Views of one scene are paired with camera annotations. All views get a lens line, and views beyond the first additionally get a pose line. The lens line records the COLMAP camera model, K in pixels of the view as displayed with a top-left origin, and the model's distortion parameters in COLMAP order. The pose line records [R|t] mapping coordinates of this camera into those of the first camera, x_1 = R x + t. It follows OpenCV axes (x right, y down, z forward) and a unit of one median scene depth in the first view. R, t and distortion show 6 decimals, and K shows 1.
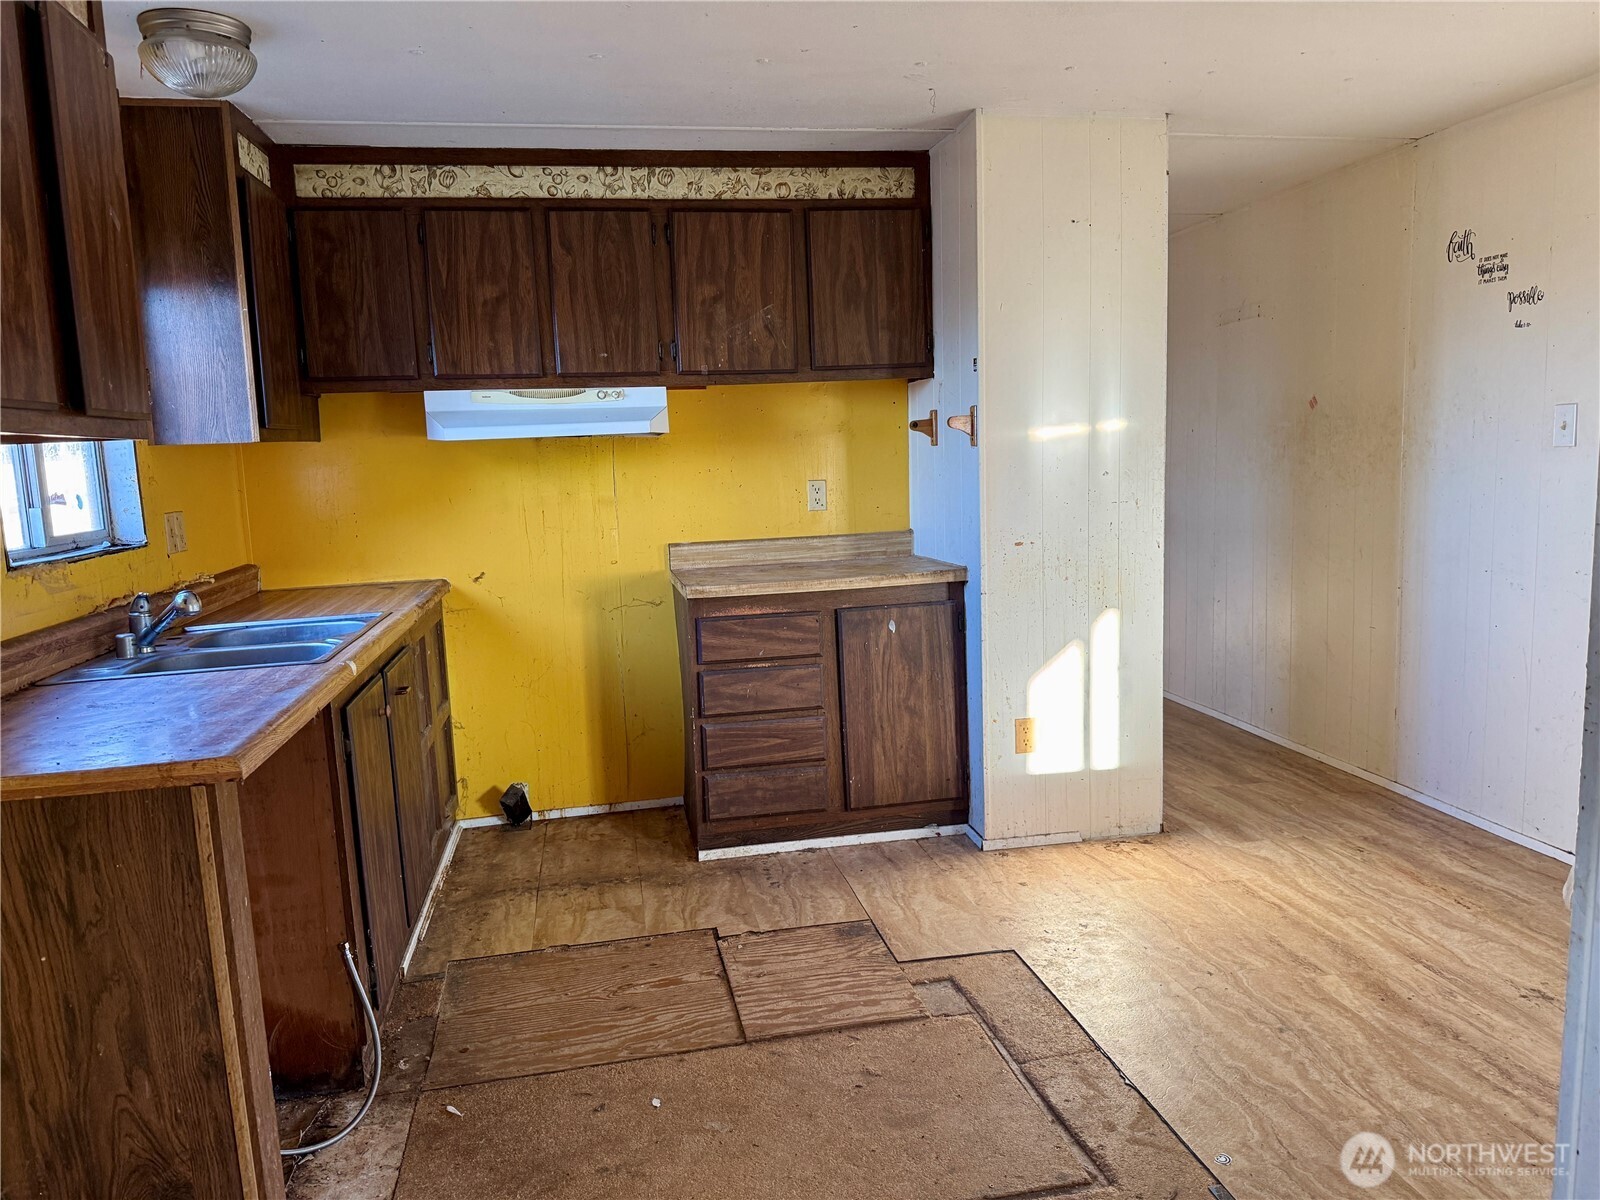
lens RADIAL K [[1116.4, 0, 800.0], [0, 1116.4, 600.0], [0, 0, 1]] dist [0.135482, -0.234907]
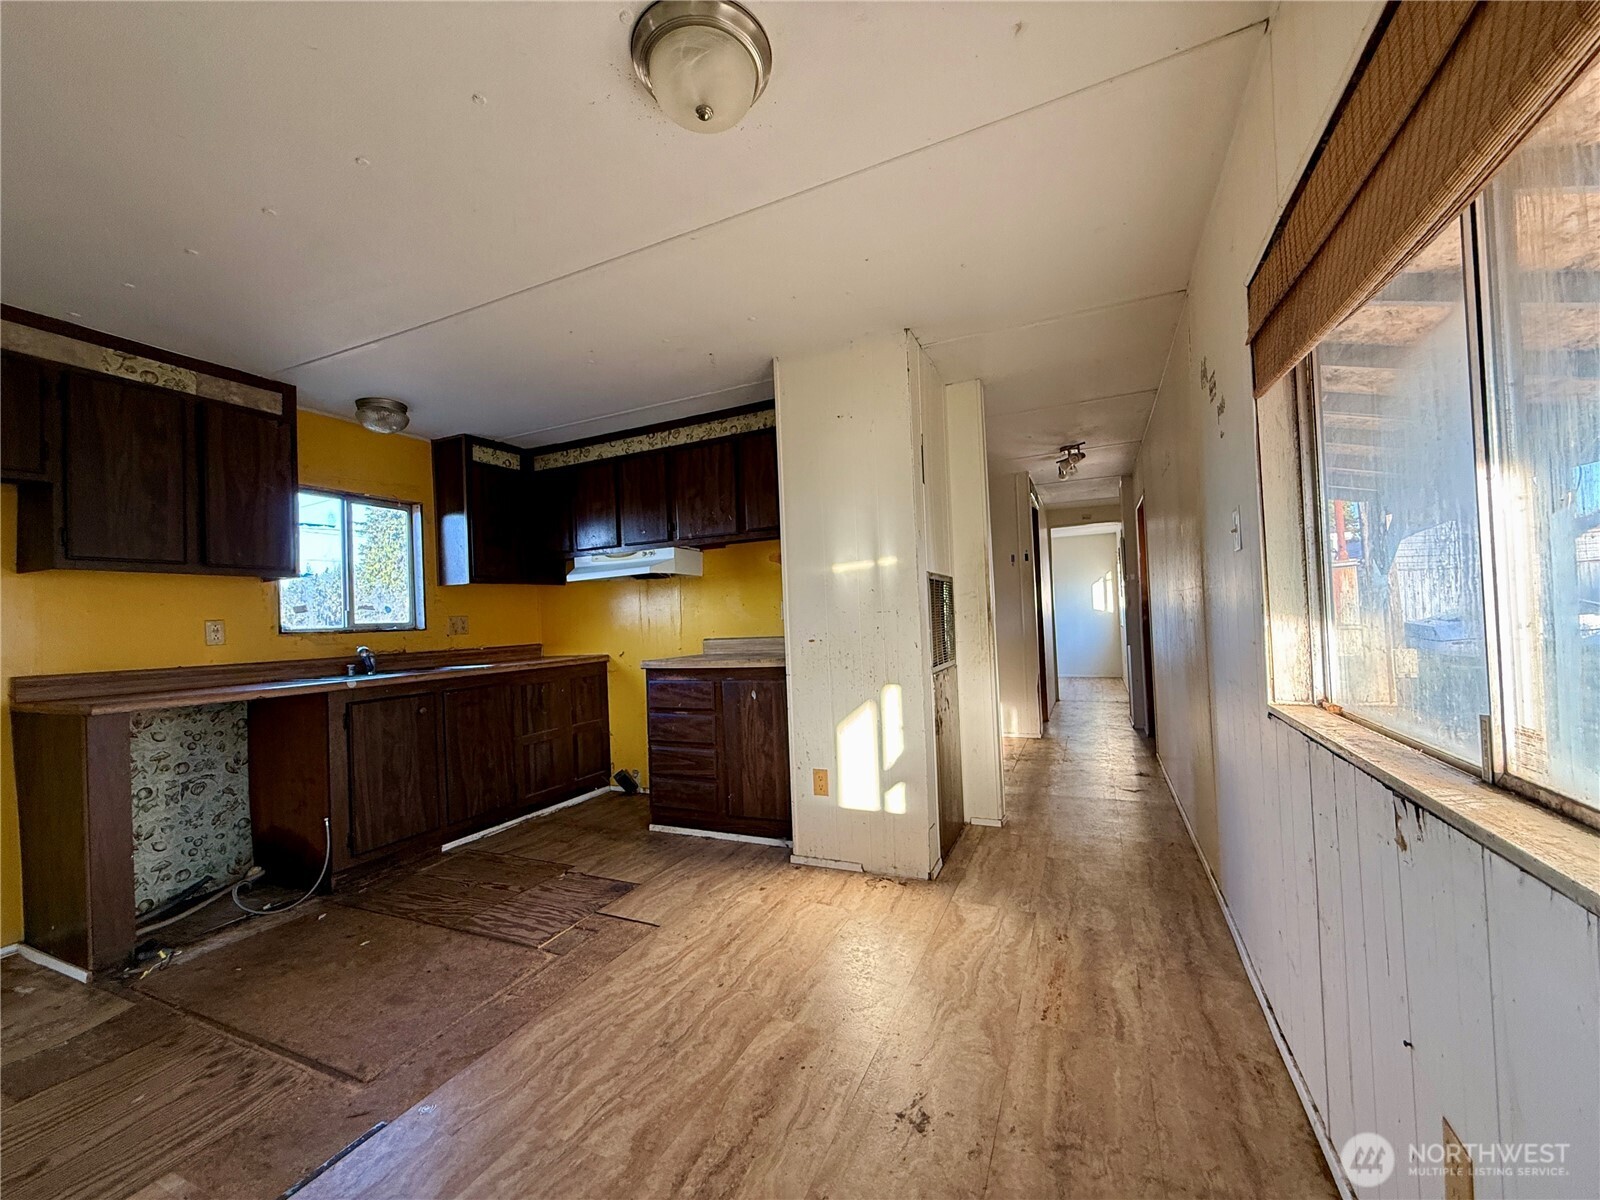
lens RADIAL K [[640.7, 0, 797.6], [0, 640.7, 600.4], [0, 0, 1]] dist [0.000659, 0.000340]
pose [[0.814131, -0.012319, -0.580550, 0.628592], [-0.065871, 0.991362, -0.113410, -0.008106], [0.576933, 0.130572, 0.806288, 0.326293]]
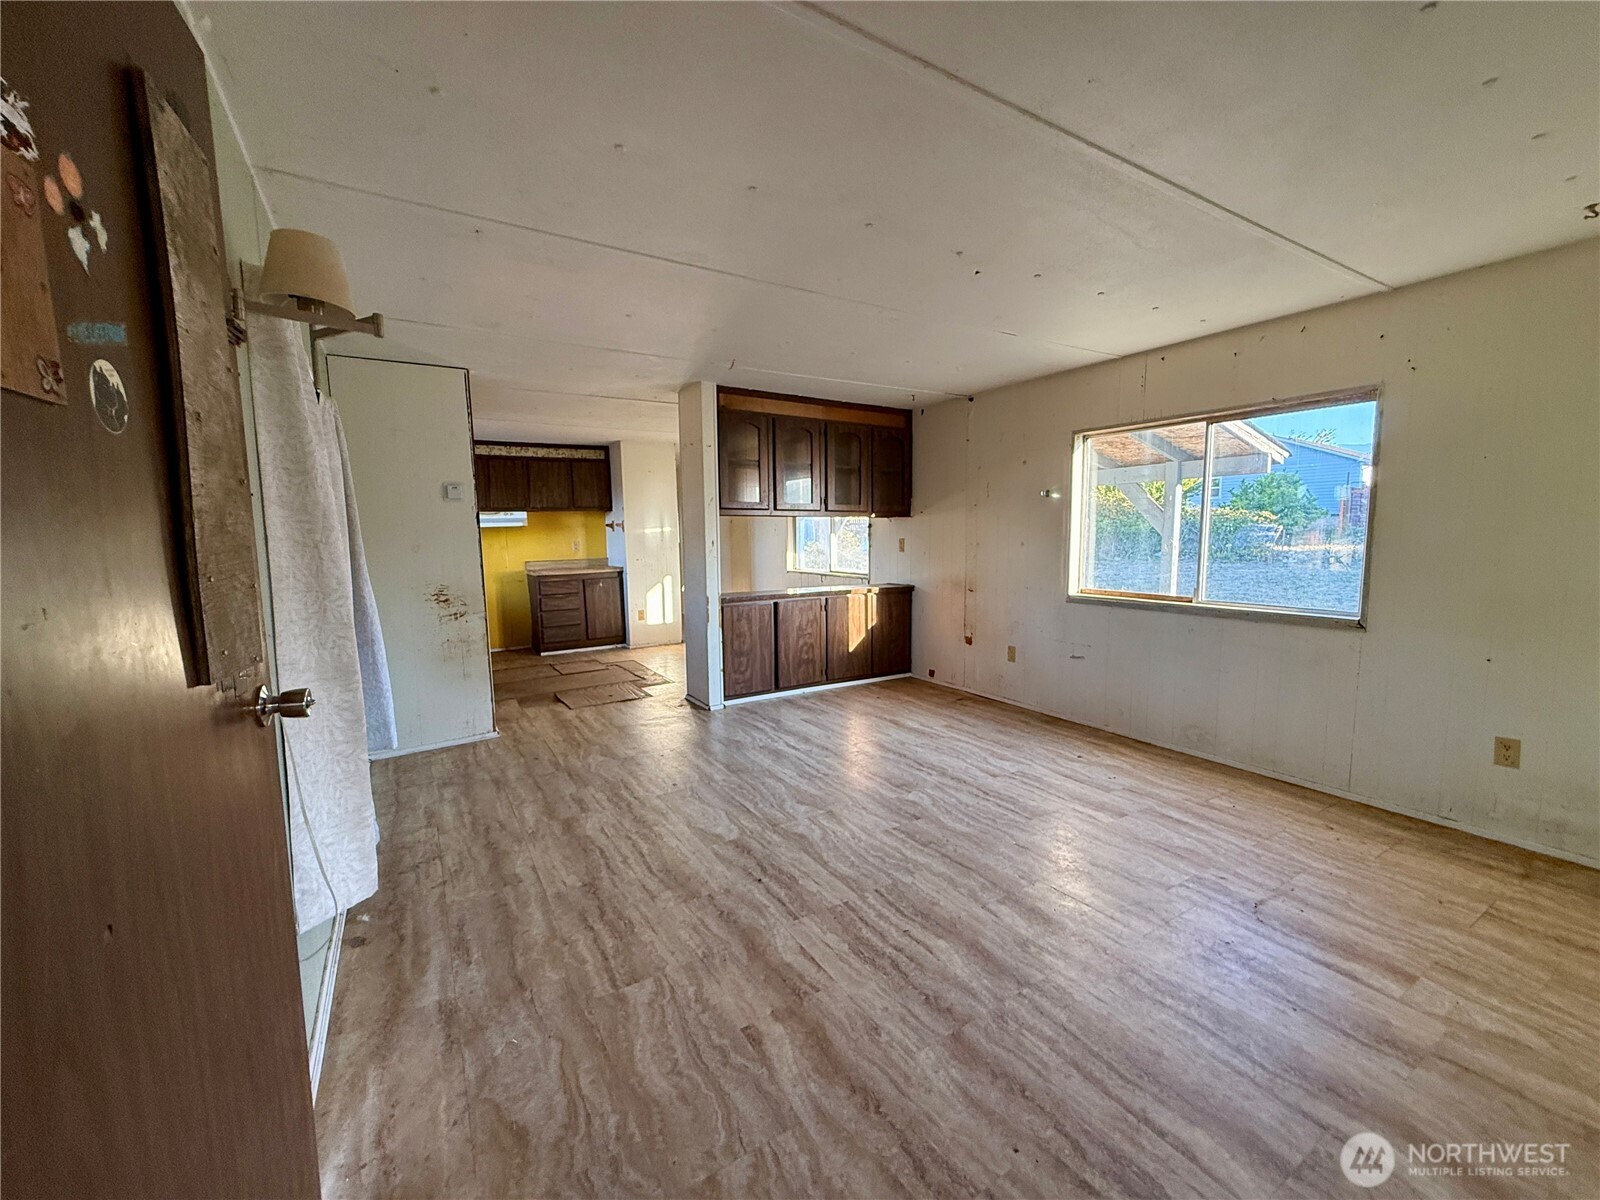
lens RADIAL K [[639.5, 0, 800.2], [0, 639.5, 597.8], [0, 0, 1]] dist [-0.000648, 0.000056]
pose [[0.934588, -0.018369, 0.355258, -0.042108], [0.032292, 0.998924, -0.033301, 0.147841], [-0.354264, 0.042594, 0.934175, -1.019067]]
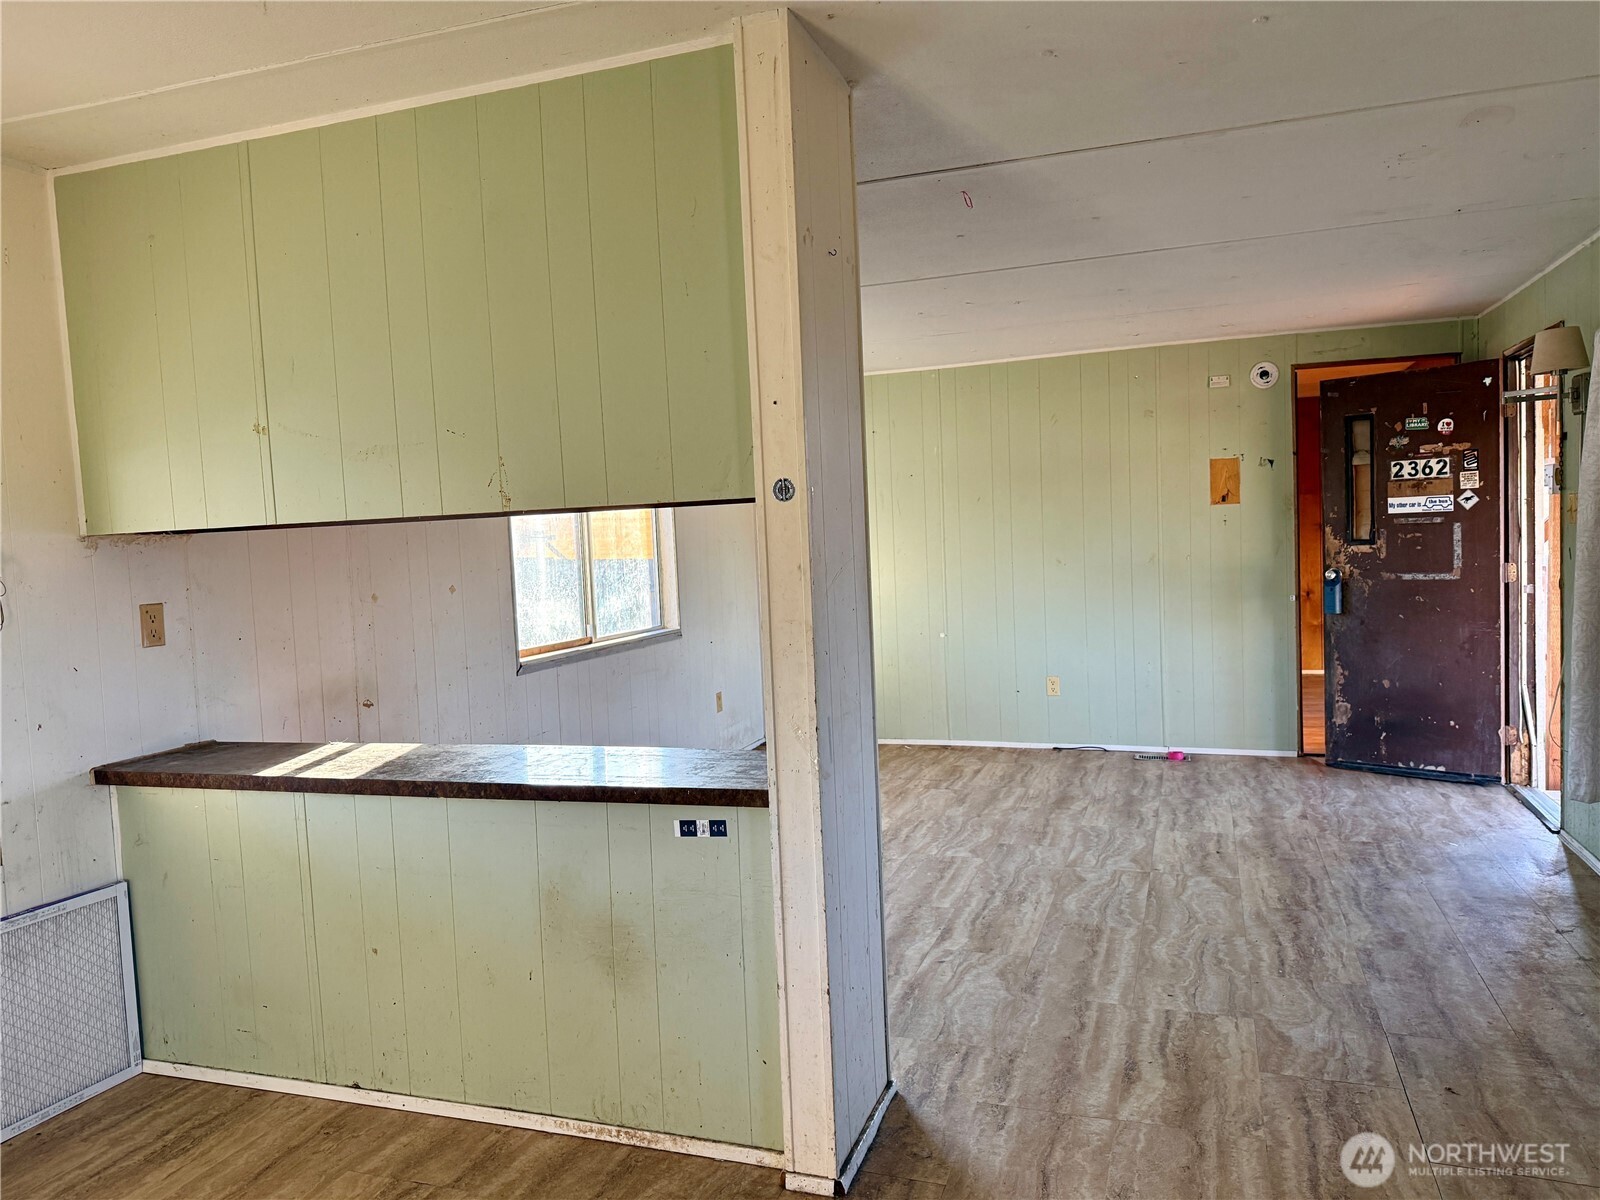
lens RADIAL K [[1116.4, 0, 800.0], [0, 1116.4, 600.0], [0, 0, 1]] dist [0.135482, -0.234907]
pose [[-0.863843, 0.033410, 0.502652, -0.092116], [0.130071, 0.978757, 0.158481, -0.108888], [-0.486680, 0.202283, -0.849838, 0.798110]]
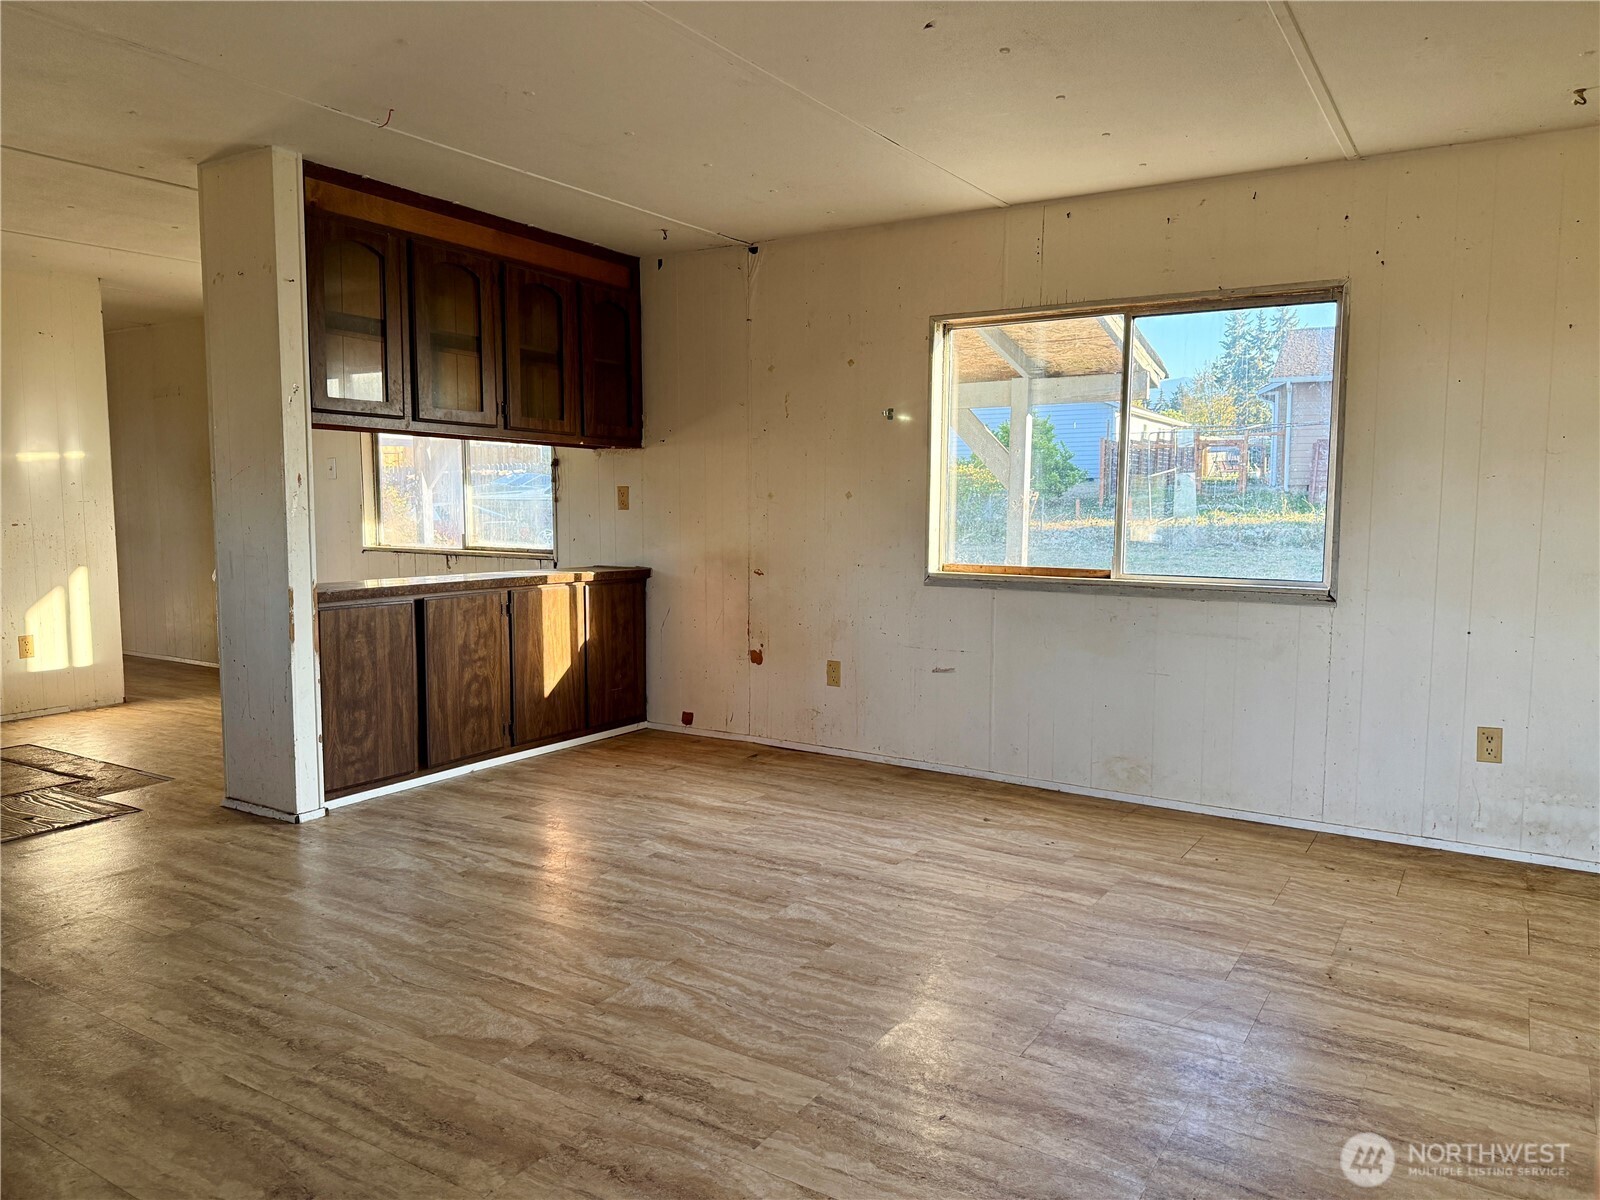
lens RADIAL K [[1119.3, 0, 800.0], [0, 1119.3, 600.0], [0, 0, 1]] dist [0.080915, -0.110051]
pose [[0.679206, -0.035863, 0.733071, -0.226610], [0.073108, 0.997144, -0.018954, 0.164146], [-0.730297, 0.066468, 0.679888, -0.878900]]
